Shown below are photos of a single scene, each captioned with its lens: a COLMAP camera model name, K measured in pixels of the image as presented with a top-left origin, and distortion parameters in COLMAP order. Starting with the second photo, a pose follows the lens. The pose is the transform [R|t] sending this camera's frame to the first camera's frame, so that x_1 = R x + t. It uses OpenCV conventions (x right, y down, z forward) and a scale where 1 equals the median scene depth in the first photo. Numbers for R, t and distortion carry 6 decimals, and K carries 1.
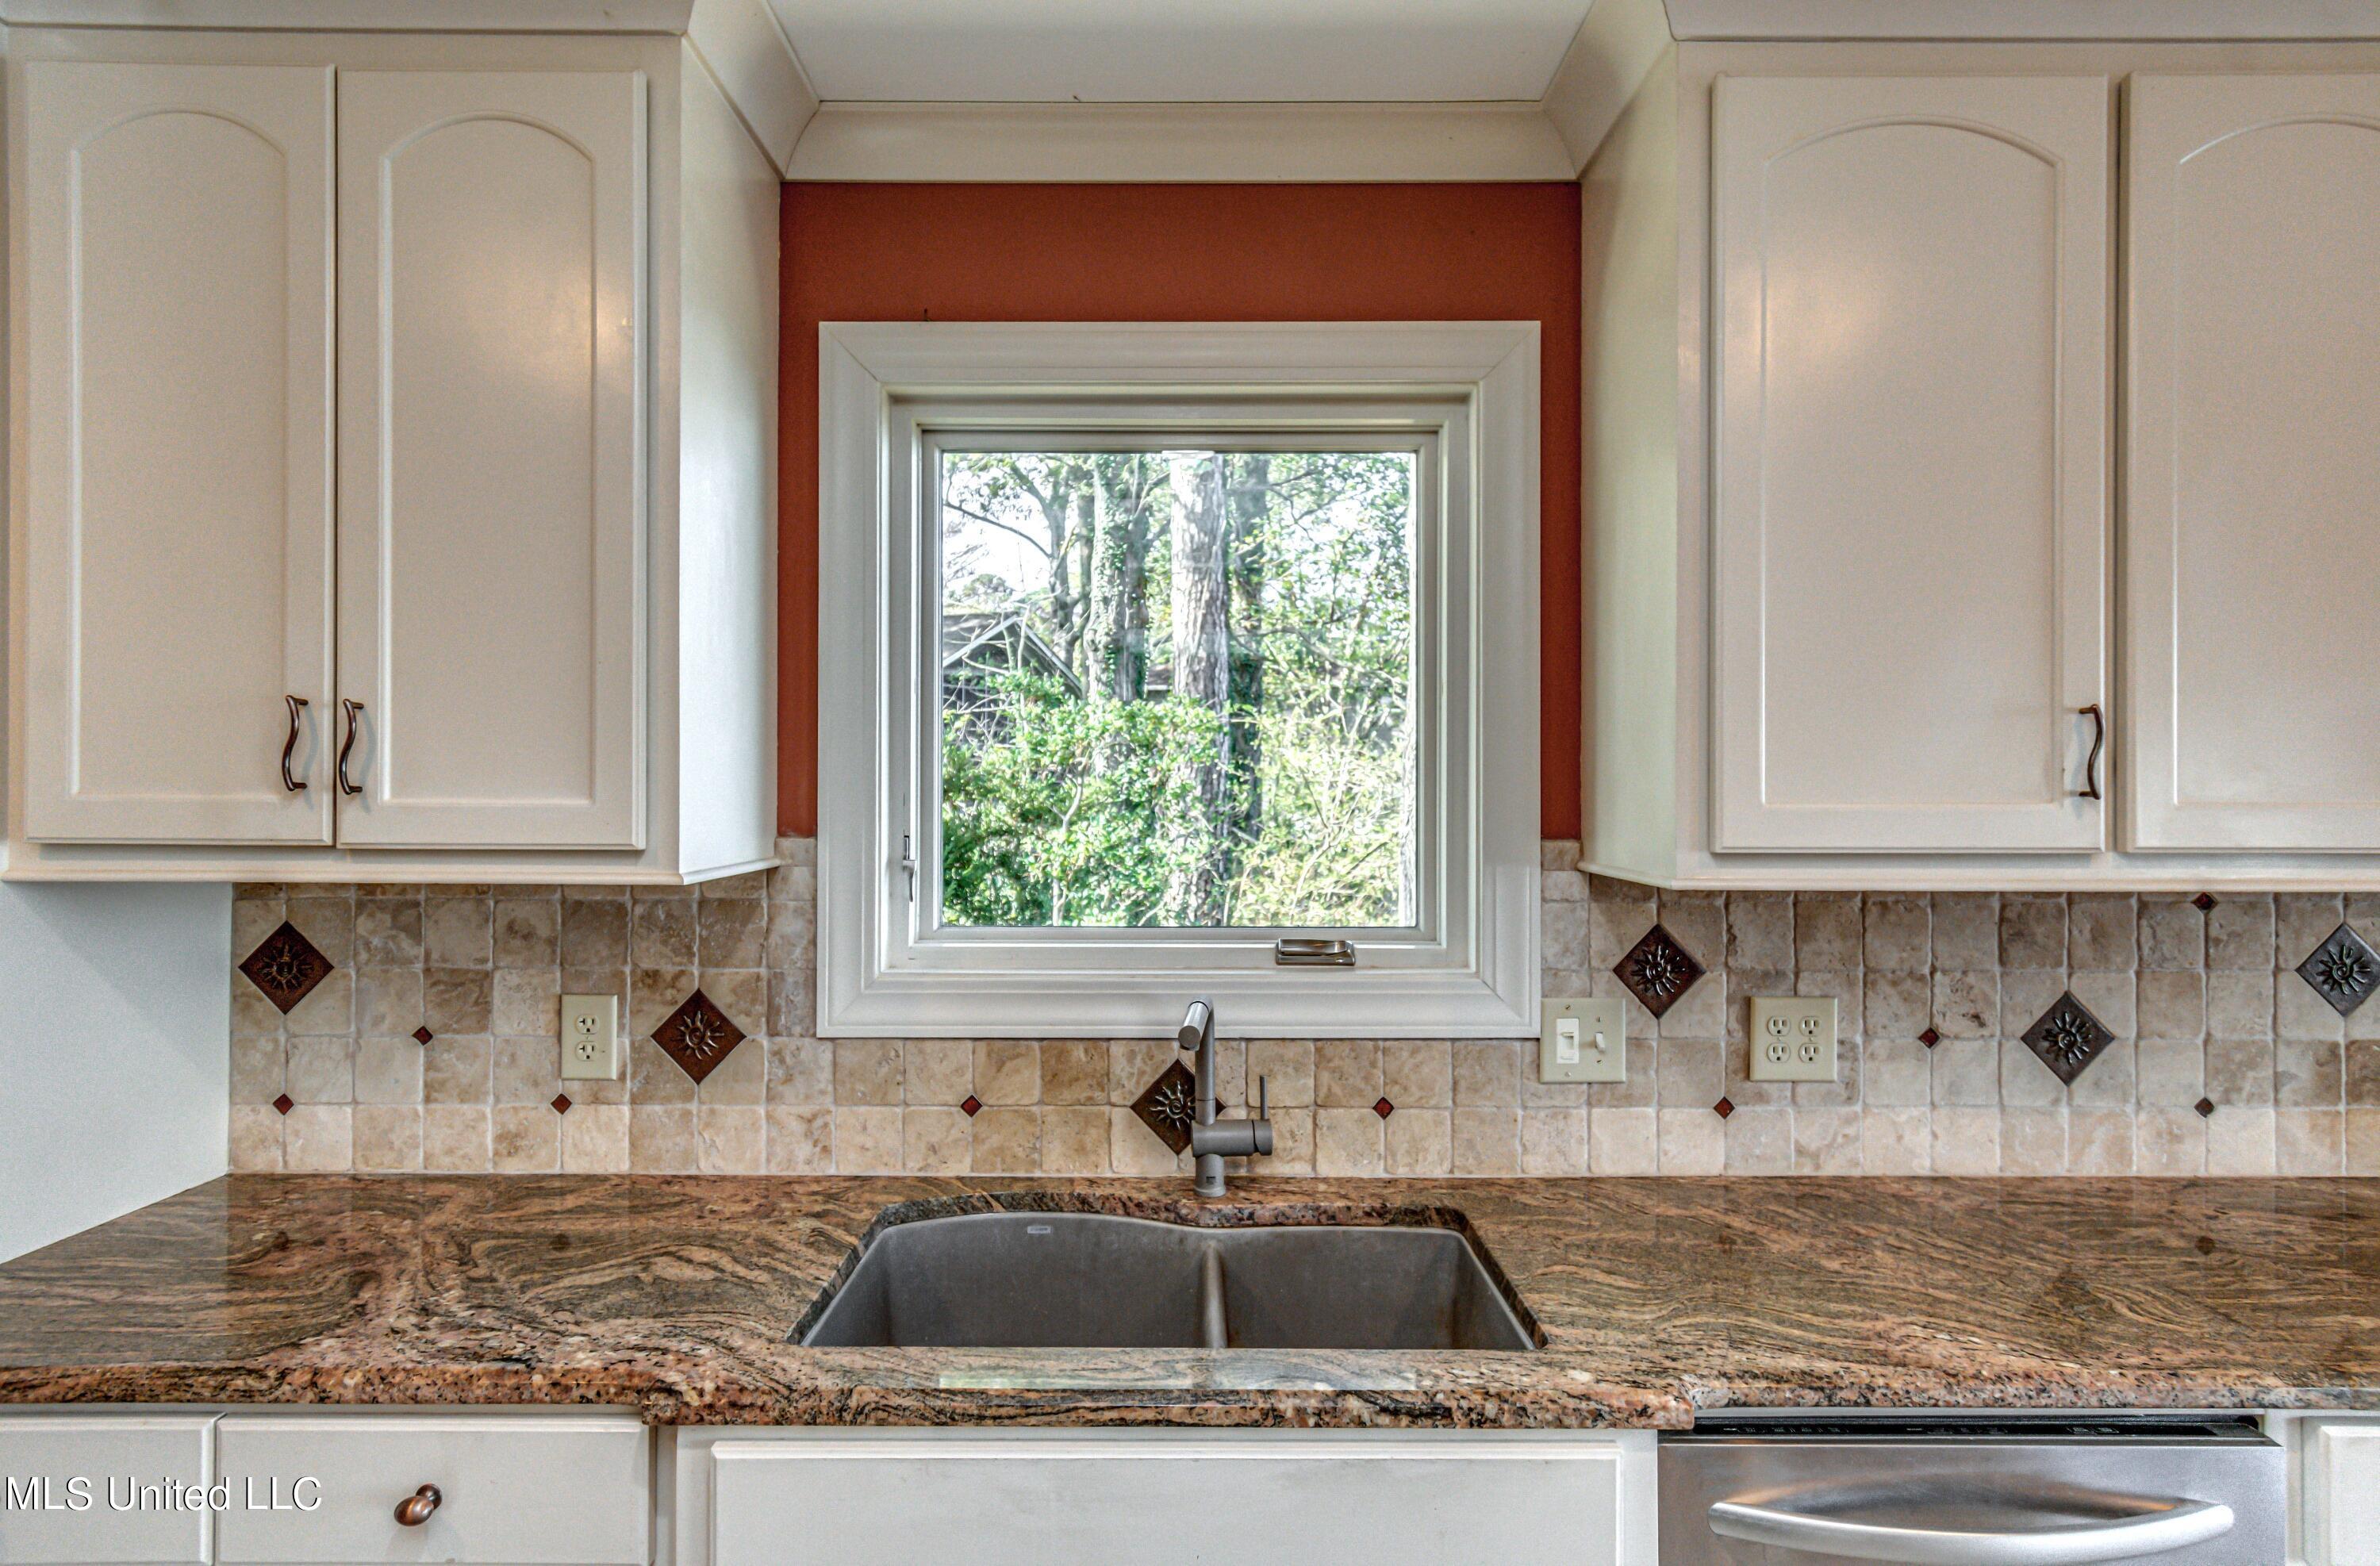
lens RADIAL K [[1267.4, 0, 1186.5], [0, 1267.4, 780.4], [0, 0, 1]] dist [0.006048, -0.000468]
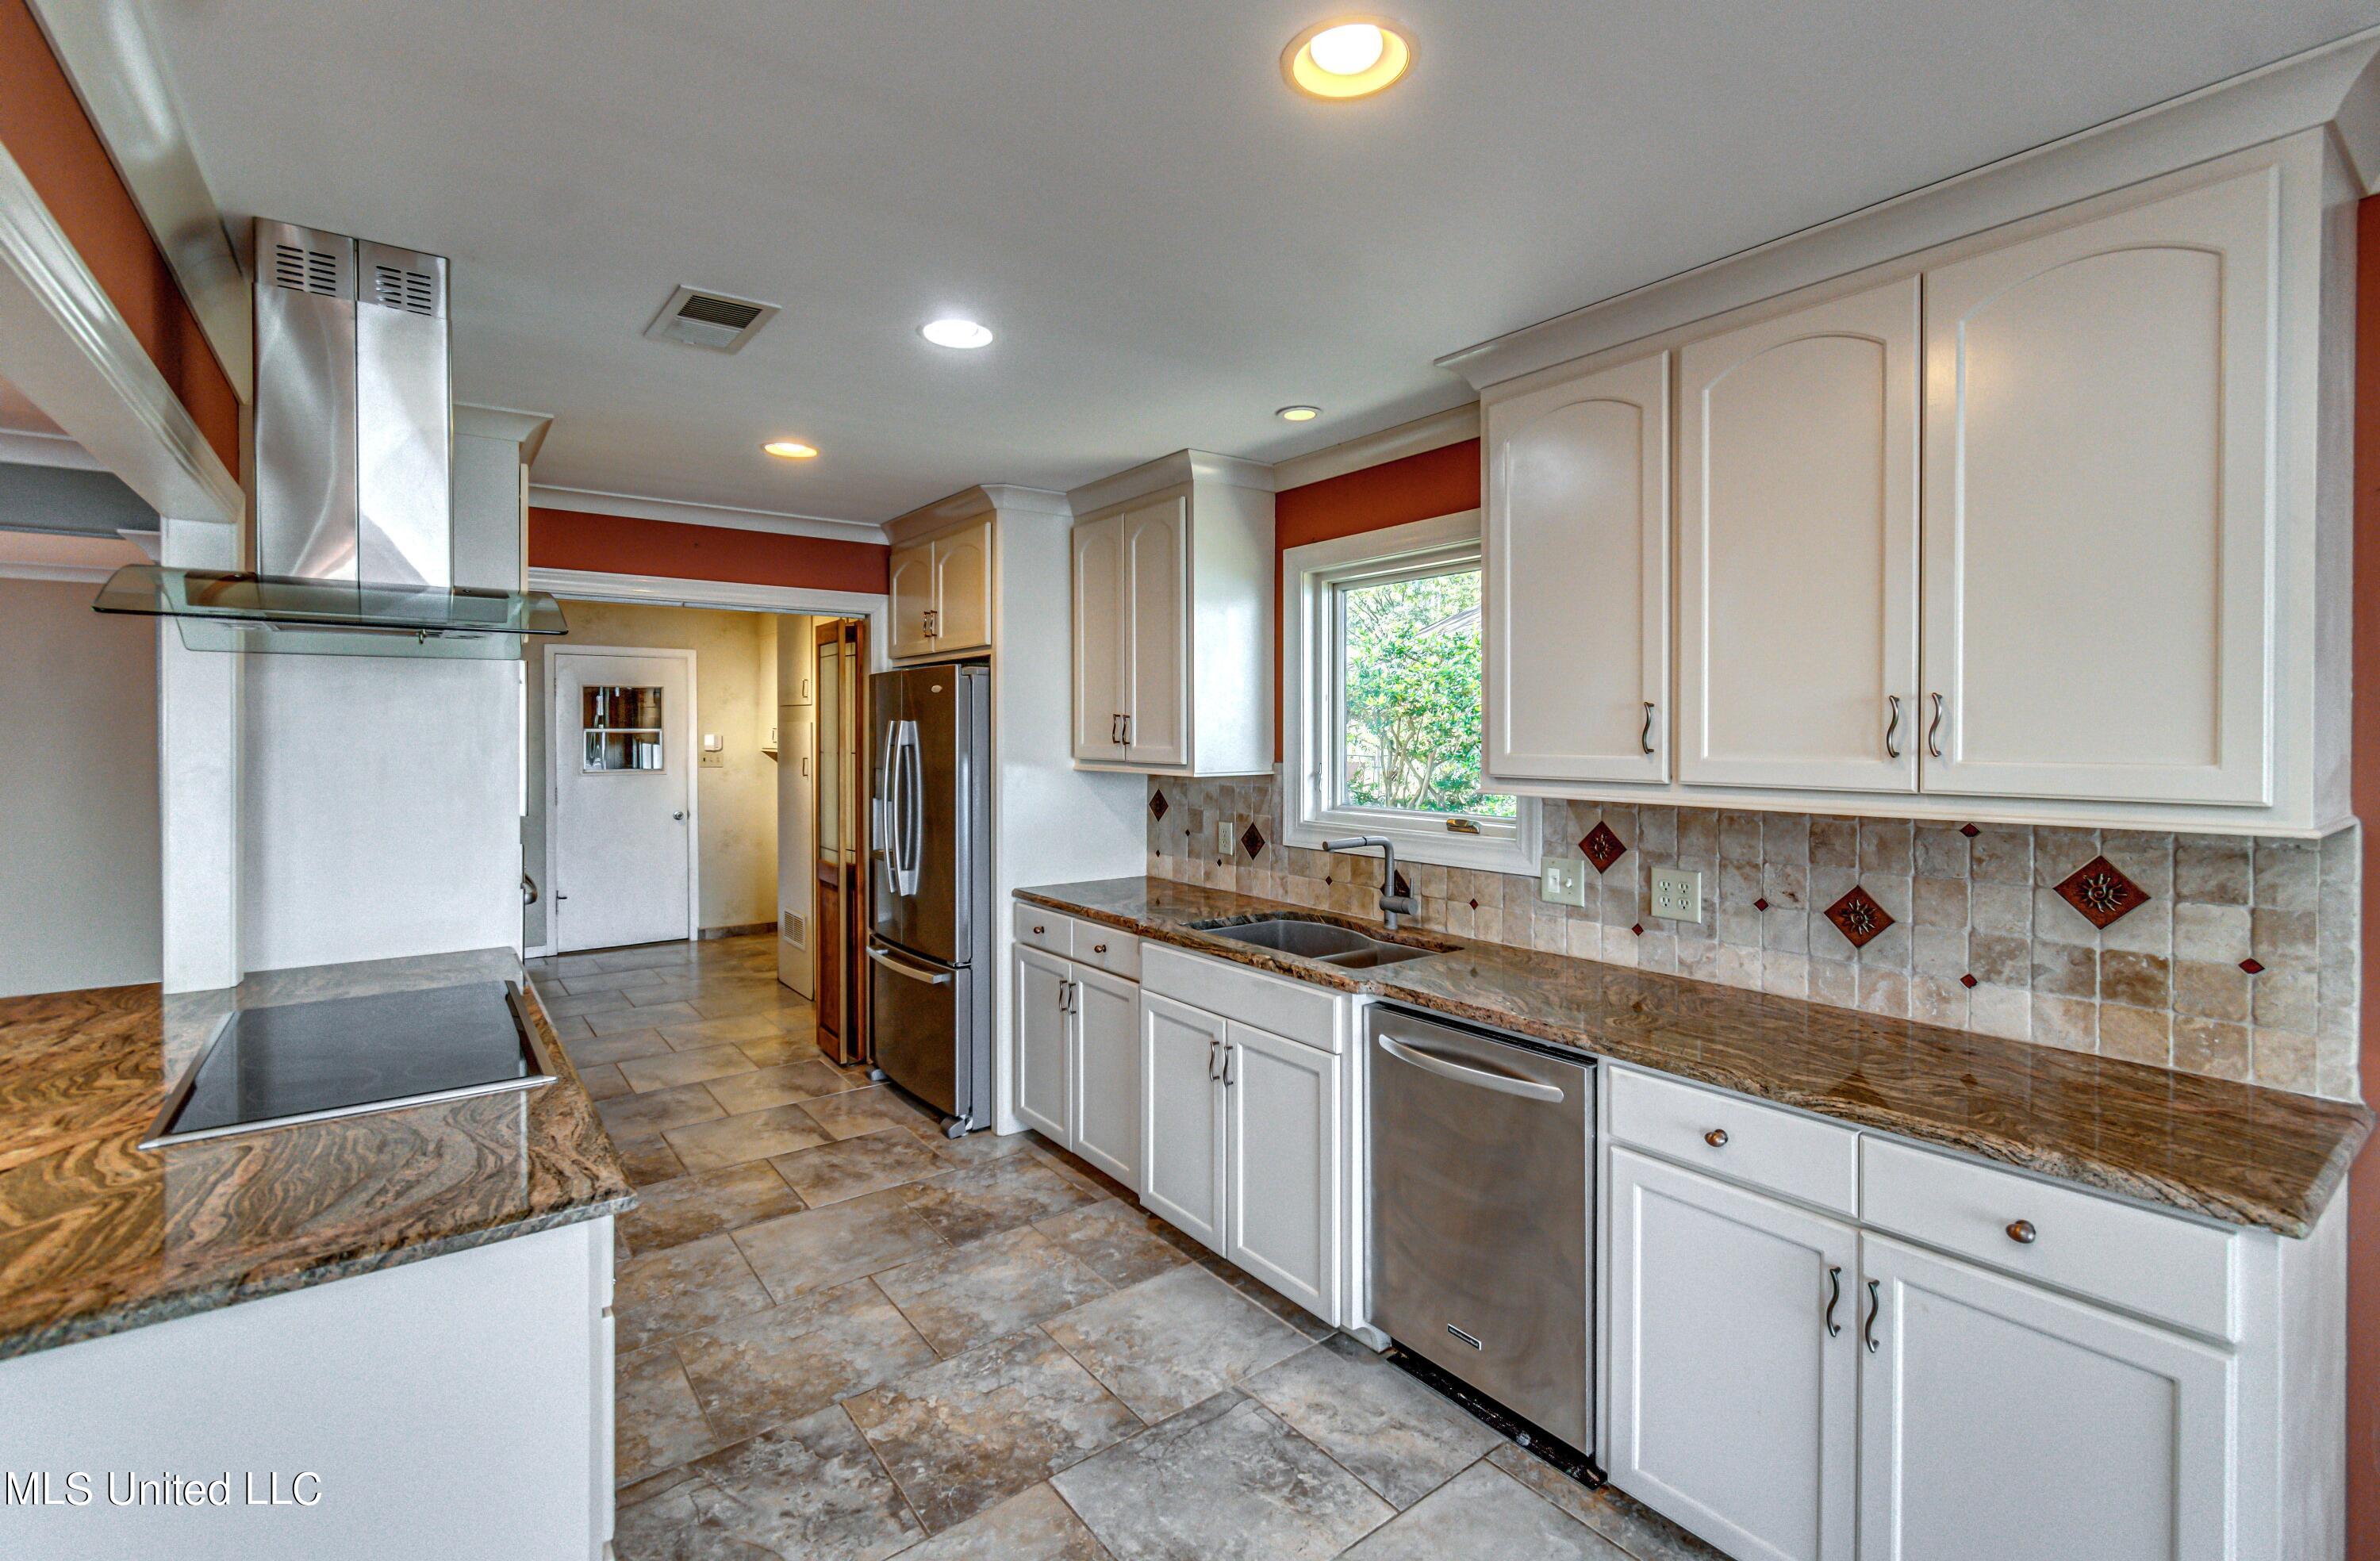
lens RADIAL K [[1052.3, 0, 1195.5], [0, 1052.3, 737.5], [0, 0, 1]] dist [0.017643, 0.000190]
pose [[0.602207, -0.000042, -0.798340, 1.210384], [0.007885, 0.999952, 0.005894, -0.017208], [0.798301, -0.009844, 0.602178, -0.344568]]
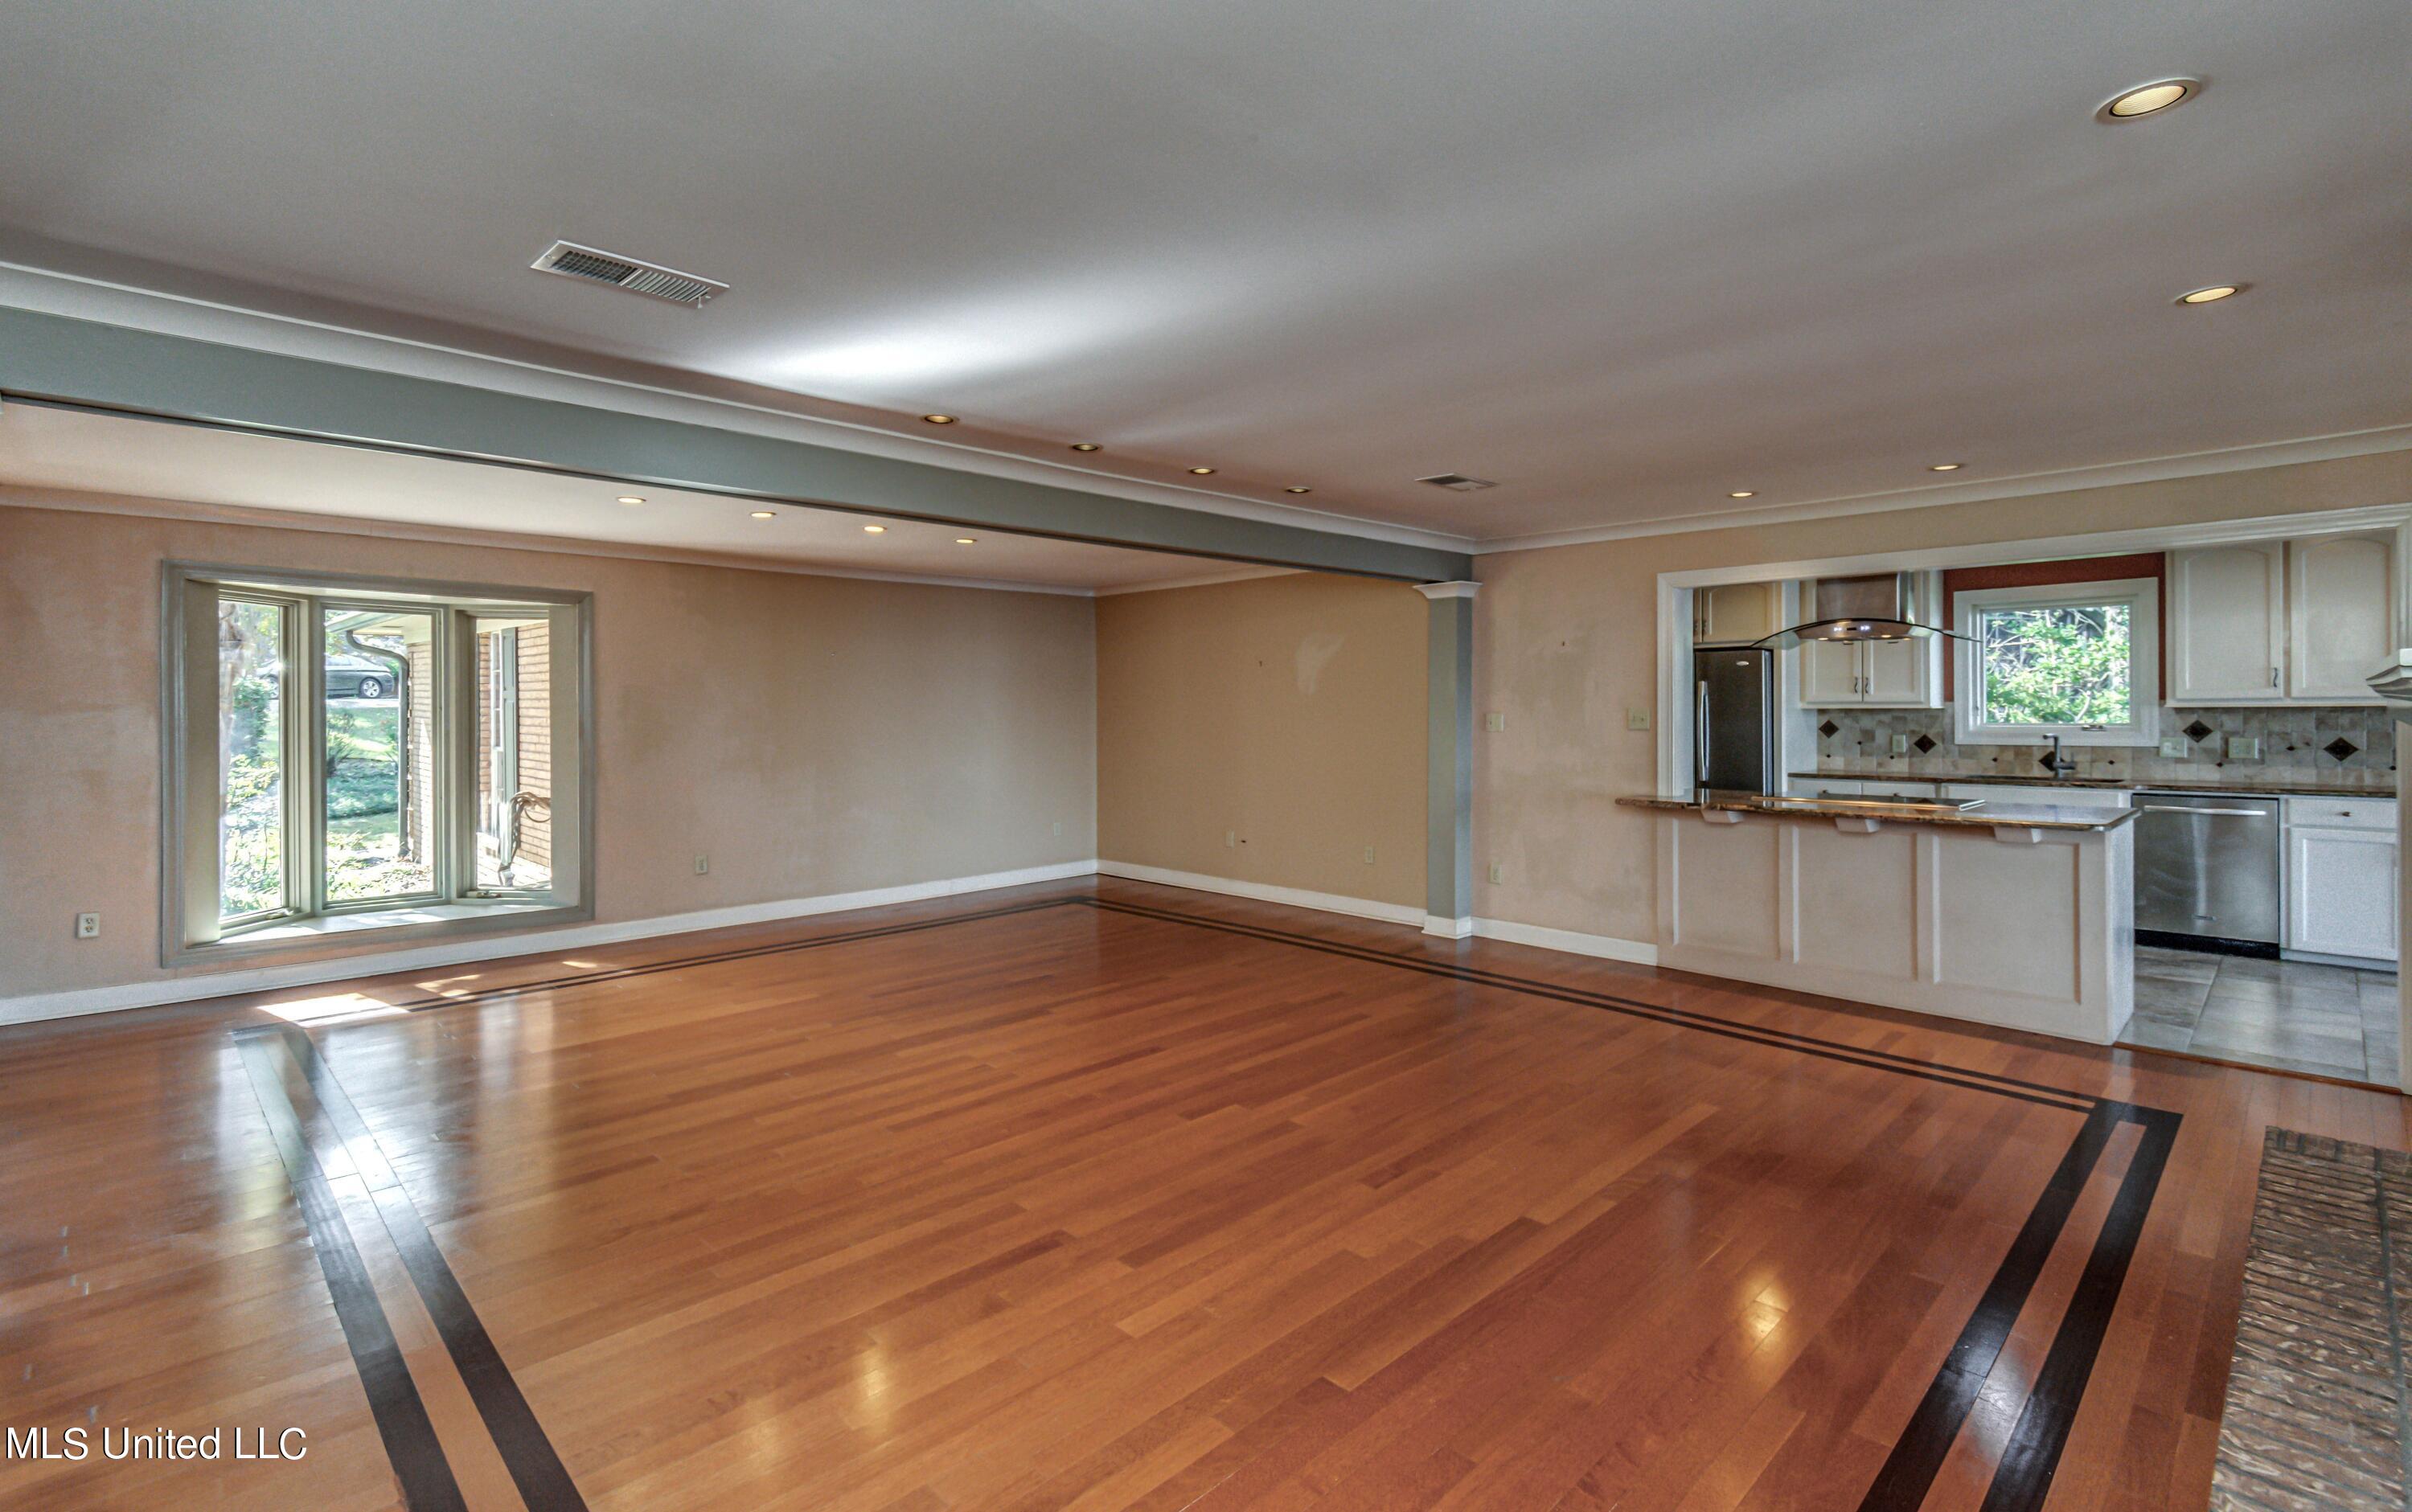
lens RADIAL K [[1100.6, 0, 1212.0], [0, 1100.6, 711.9], [0, 0, 1]] dist [-0.002187, -0.000629]
pose [[0.699168, -0.008502, -0.714907, 0.680977], [0.013069, 0.999914, 0.000890, 0.044626], [0.714838, -0.009965, 0.699219, -3.727148]]
